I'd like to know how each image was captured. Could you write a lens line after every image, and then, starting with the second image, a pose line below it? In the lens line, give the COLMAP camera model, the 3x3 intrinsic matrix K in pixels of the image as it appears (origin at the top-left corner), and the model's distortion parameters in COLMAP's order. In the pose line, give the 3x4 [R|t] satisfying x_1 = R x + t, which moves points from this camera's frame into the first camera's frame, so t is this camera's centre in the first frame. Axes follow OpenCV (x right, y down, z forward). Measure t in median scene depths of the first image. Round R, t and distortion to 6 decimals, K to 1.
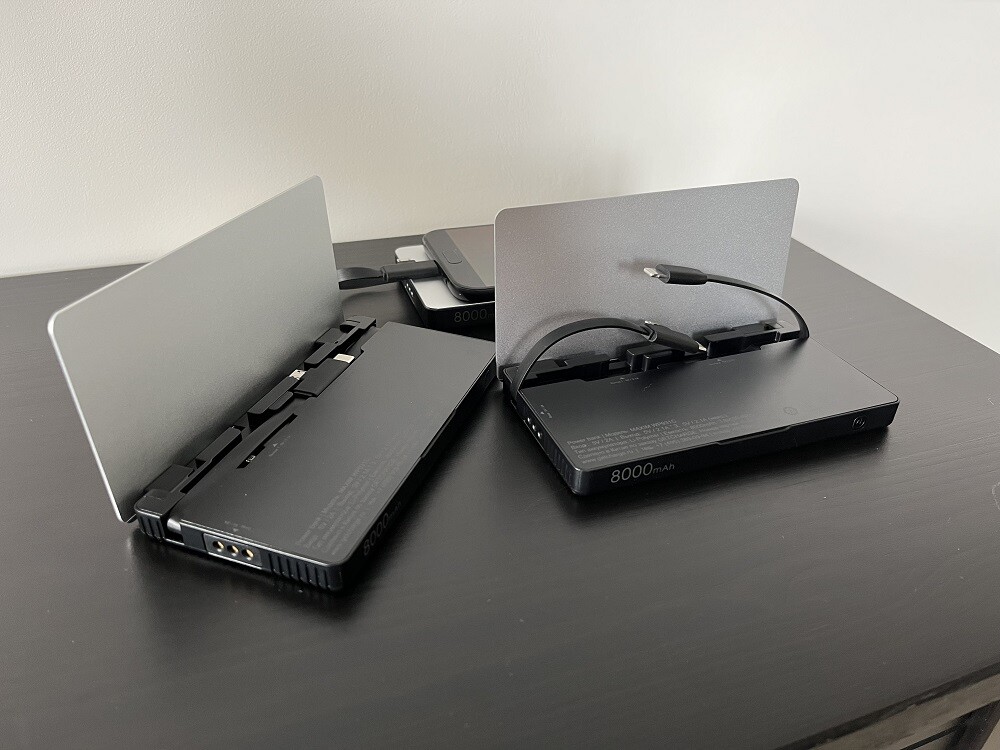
lens RADIAL K [[772.9, 0, 499.6], [0, 772.9, 375.1], [0, 0, 1]] dist [0.003010, -0.000293]
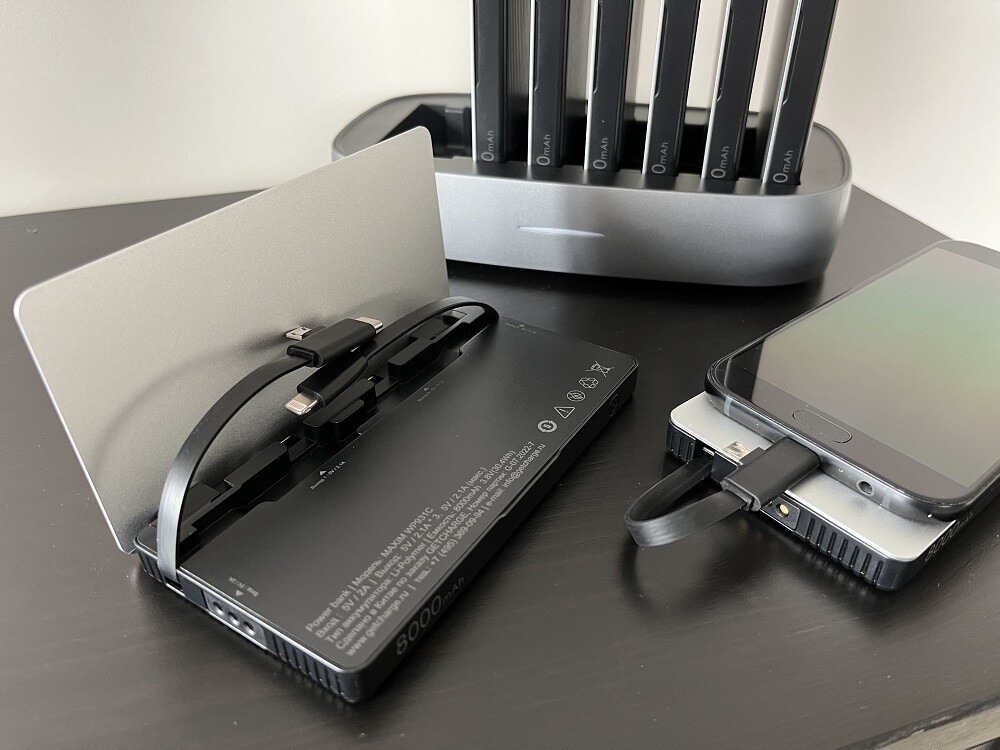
lens RADIAL K [[772.9, 0, 501.4], [0, 772.9, 374.7], [0, 0, 1]] dist [0.003010, -0.000293]
pose [[0.973236, 0.100445, -0.206697, 0.042692], [-0.092264, 0.994535, 0.048869, -0.071670], [0.210476, -0.028491, 0.977184, 0.314179]]
